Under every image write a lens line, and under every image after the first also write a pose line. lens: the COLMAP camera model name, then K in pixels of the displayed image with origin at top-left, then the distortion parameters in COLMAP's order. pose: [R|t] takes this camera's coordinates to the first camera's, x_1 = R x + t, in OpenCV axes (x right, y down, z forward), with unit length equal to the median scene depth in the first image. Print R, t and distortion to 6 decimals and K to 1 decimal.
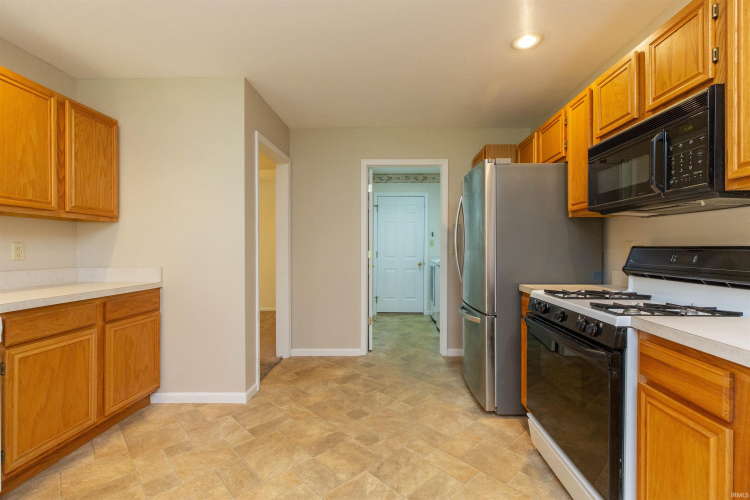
lens RADIAL K [[338.6, 0, 379.9], [0, 338.6, 249.7], [0, 0, 1]] dist [-0.002719, -0.000415]
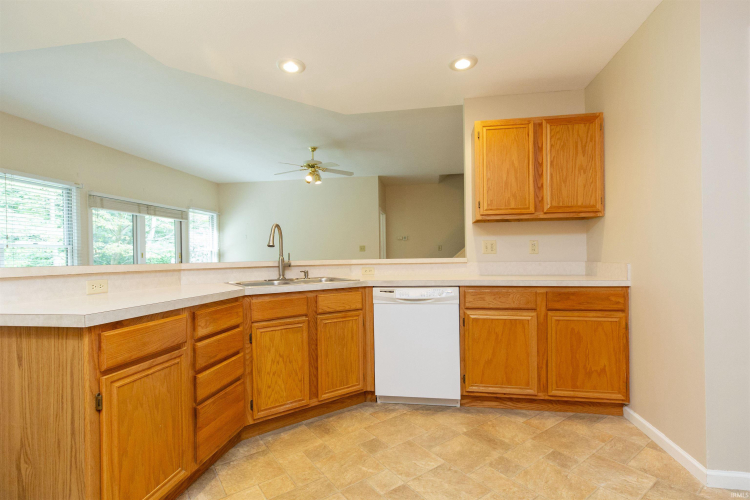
lens RADIAL K [[338.6, 0, 375.1], [0, 338.6, 253.4], [0, 0, 1]] dist [-0.002719, -0.000415]
pose [[-0.123293, -0.001027, -0.992370, 0.329303], [0.012203, 0.999922, -0.002551, 0.026103], [0.992295, -0.012424, -0.123271, 0.550023]]
